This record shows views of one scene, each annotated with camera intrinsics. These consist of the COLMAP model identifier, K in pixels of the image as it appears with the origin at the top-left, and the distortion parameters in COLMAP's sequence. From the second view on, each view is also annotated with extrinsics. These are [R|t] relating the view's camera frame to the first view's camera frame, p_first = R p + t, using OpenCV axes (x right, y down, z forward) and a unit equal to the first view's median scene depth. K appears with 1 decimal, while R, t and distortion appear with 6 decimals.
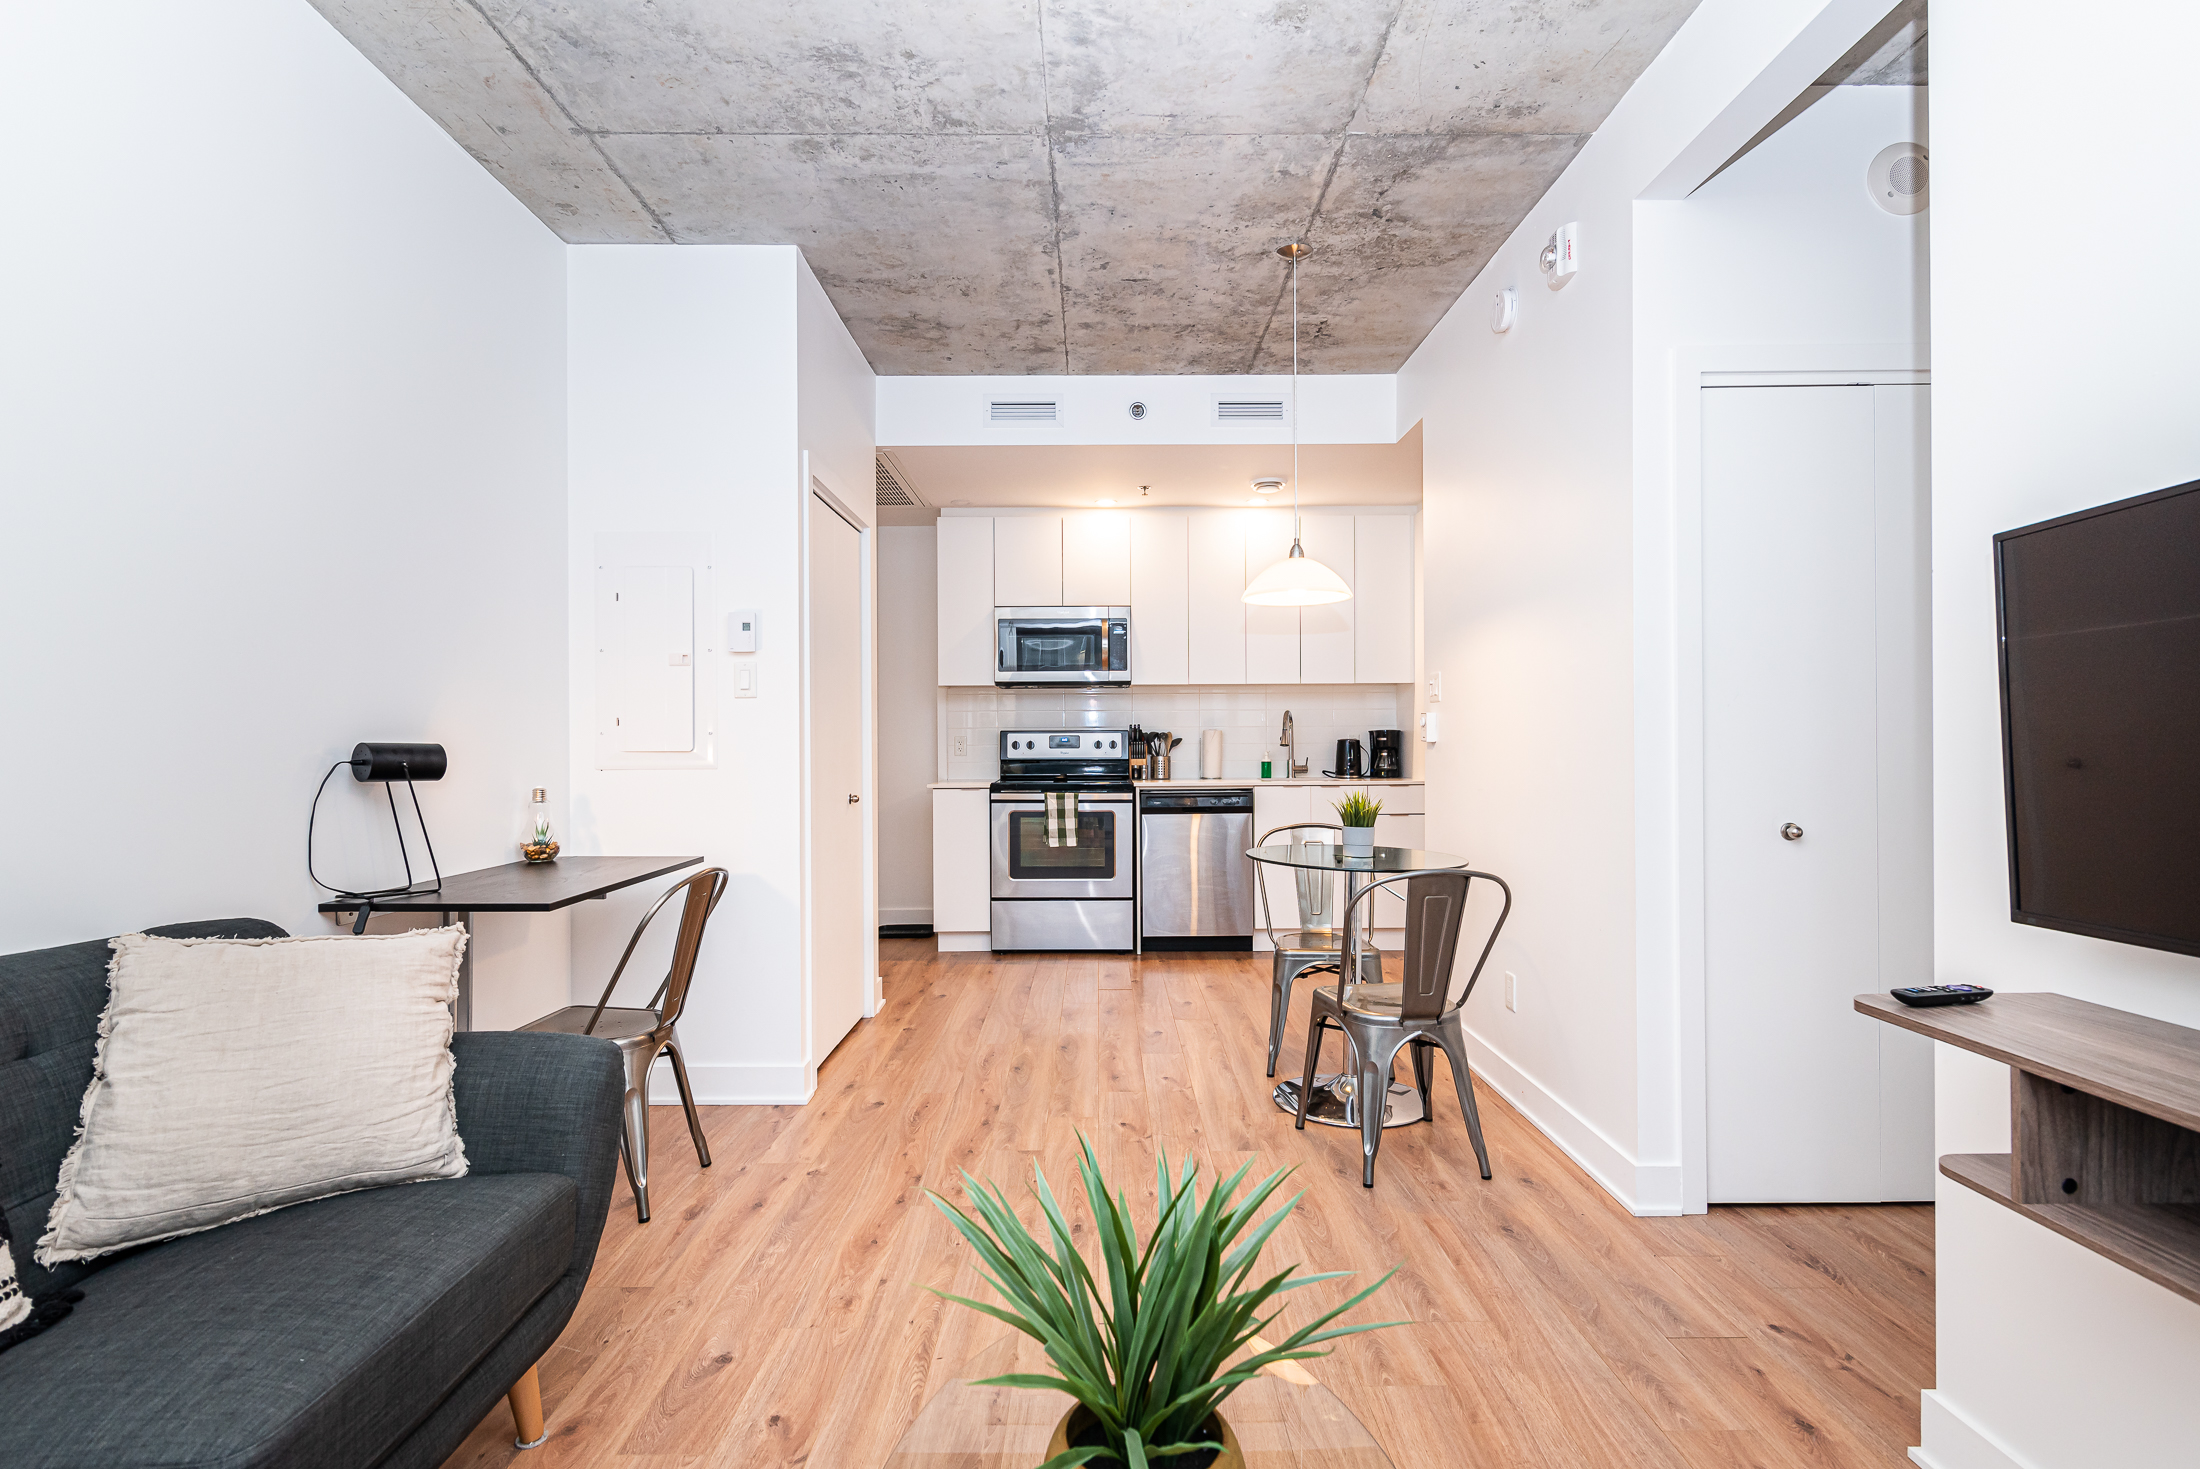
lens RADIAL K [[1056.0, 0, 1108.7], [0, 1056.0, 735.9], [0, 0, 1]] dist [0.001659, -0.000680]
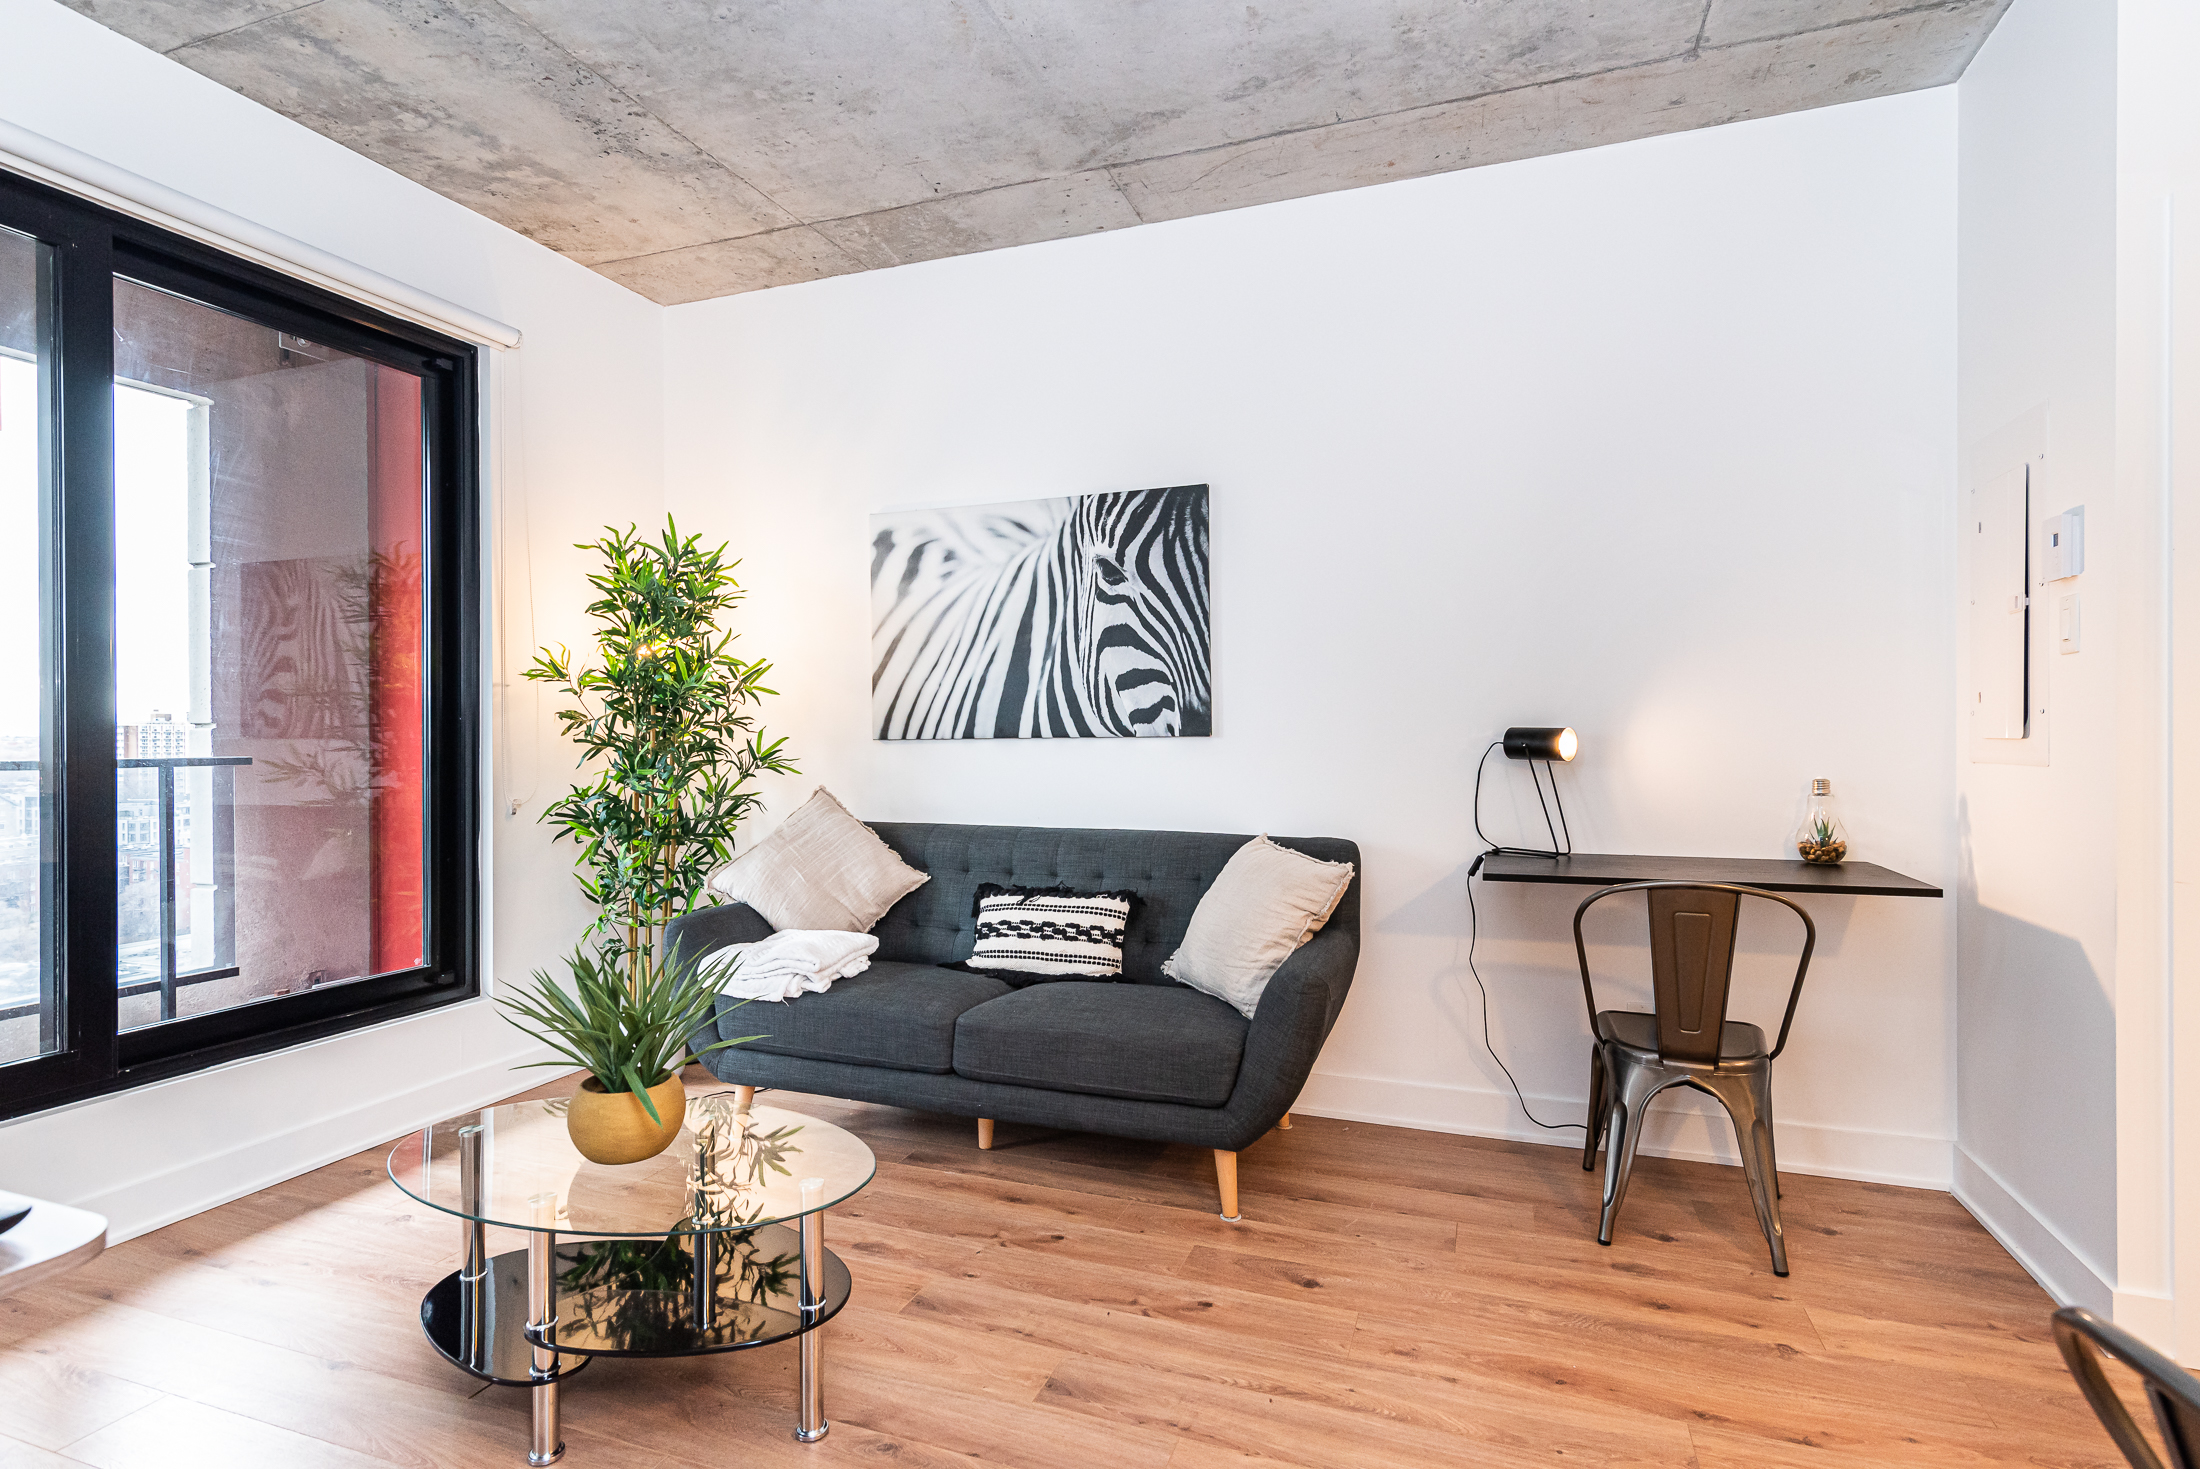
lens RADIAL K [[1056.0, 0, 1120.6], [0, 1056.0, 730.7], [0, 0, 1]] dist [0.001659, -0.000680]
pose [[-0.335843, 0.000773, -0.941918, 0.625206], [0.008559, 0.999961, -0.002231, 0.009355], [0.941879, -0.008812, -0.335836, 0.999636]]
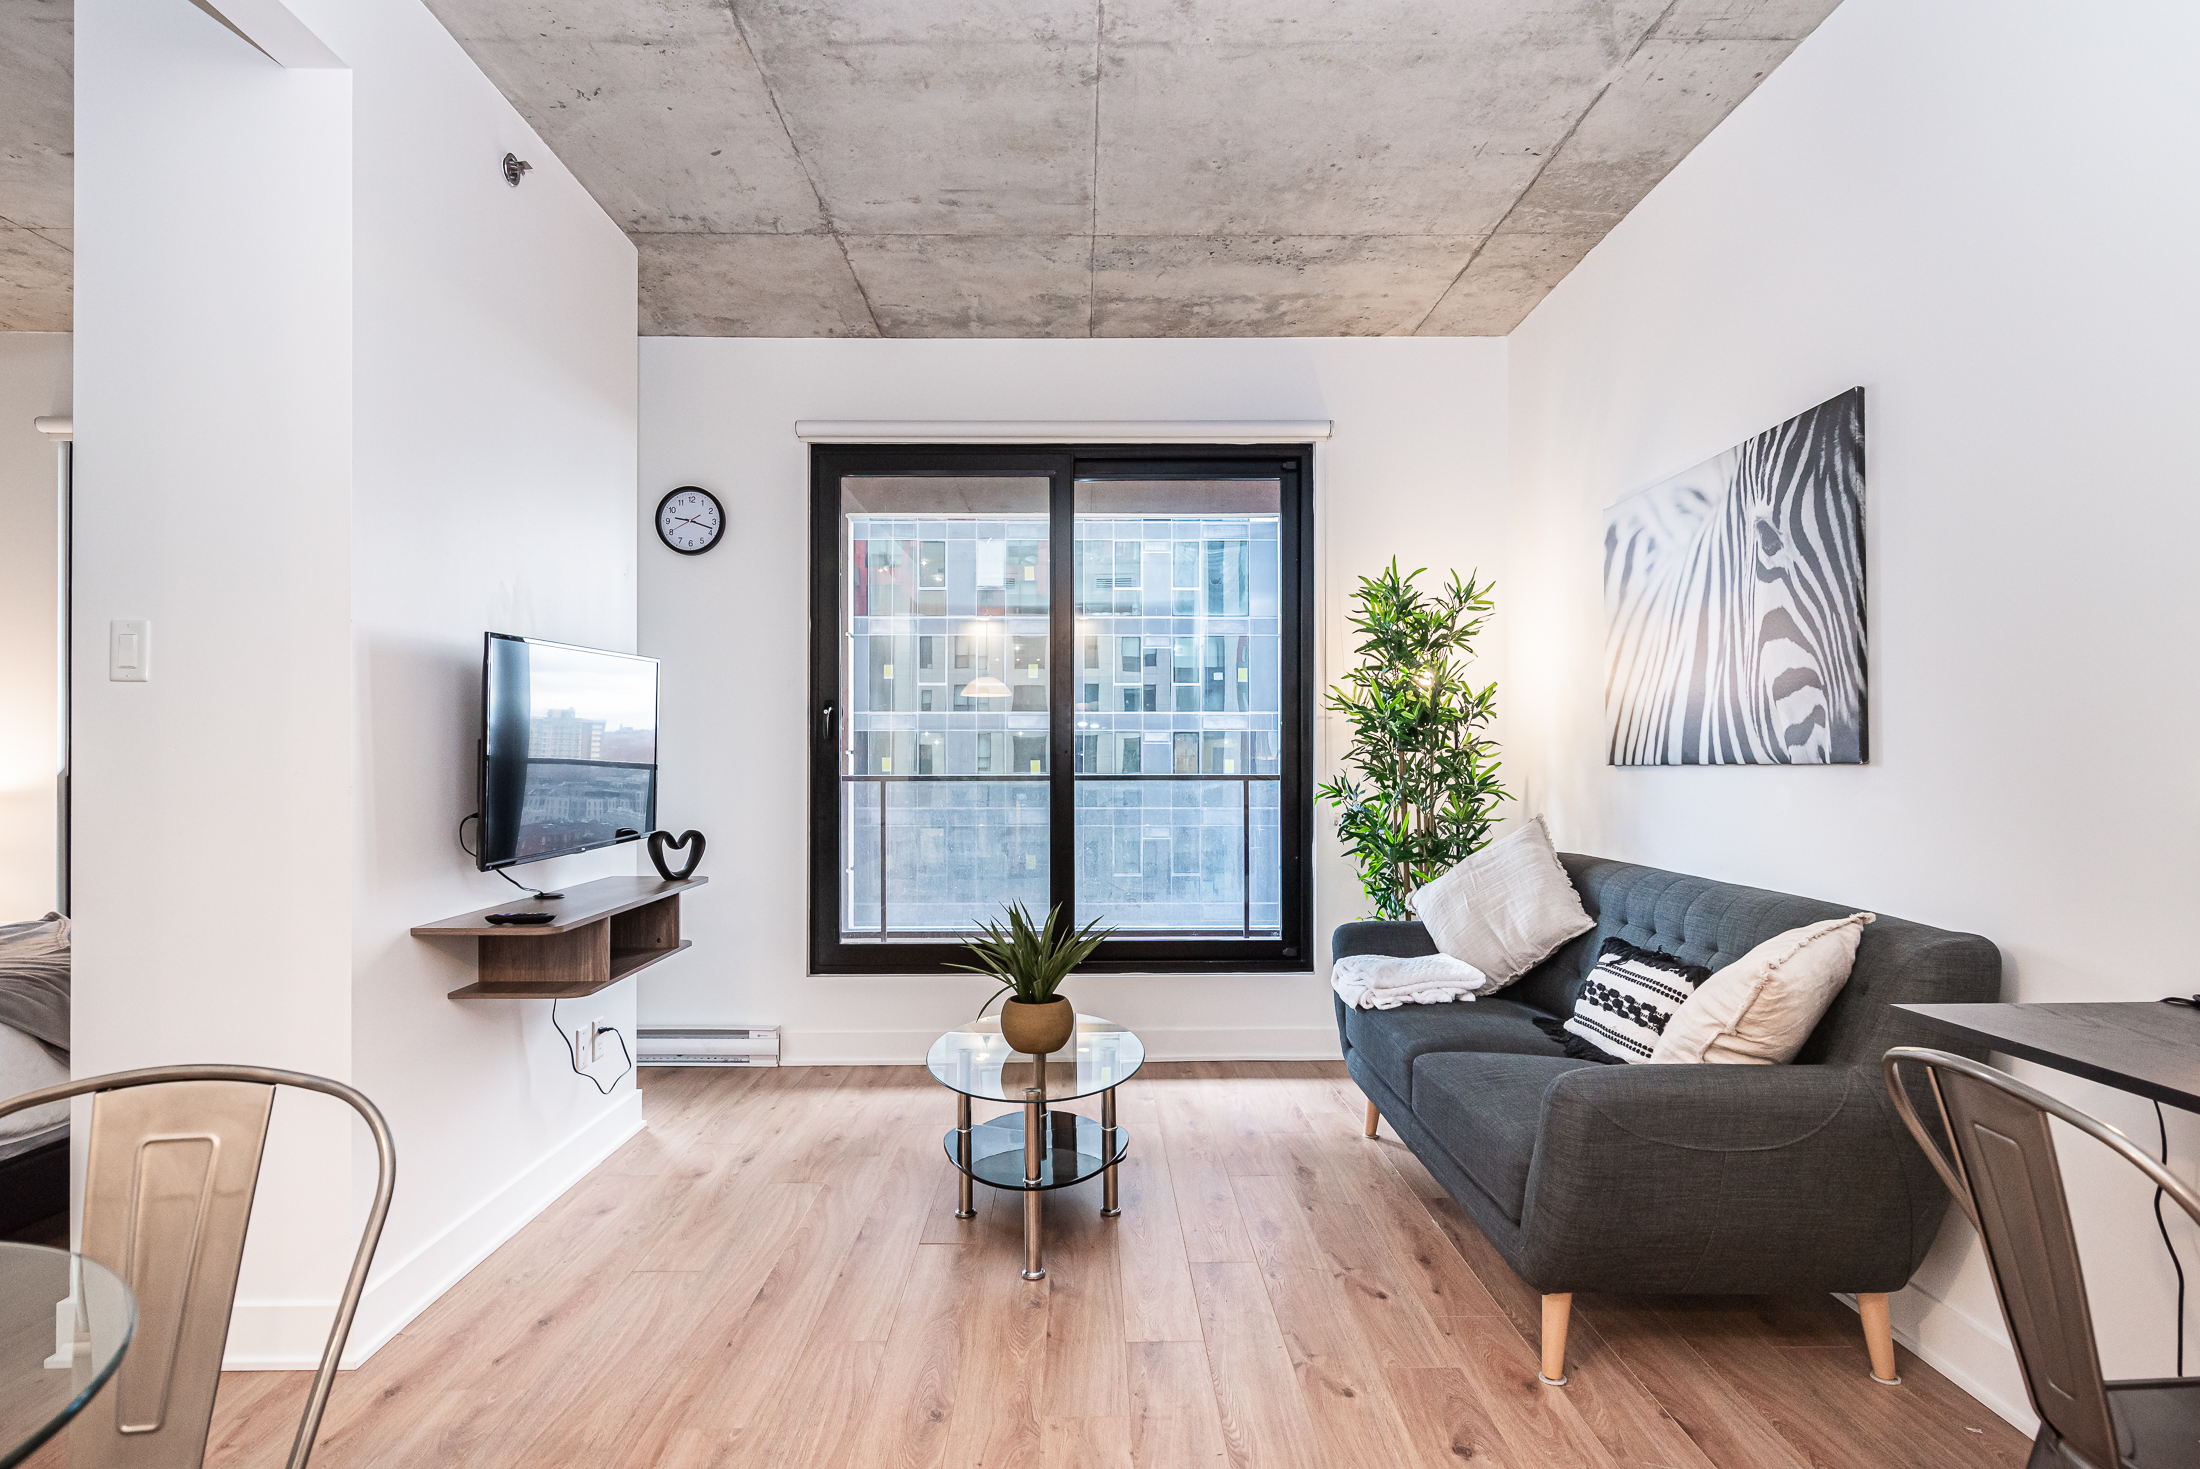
lens RADIAL K [[1211.8, 0, 1103.0], [0, 1211.8, 744.8], [0, 0, 1]] dist [-0.006230, -0.000975]
pose [[-0.999933, 0.007441, -0.008842, -0.048864], [0.007580, 0.999846, -0.015818, 0.009627], [0.008723, -0.015884, -0.999836, 1.696710]]
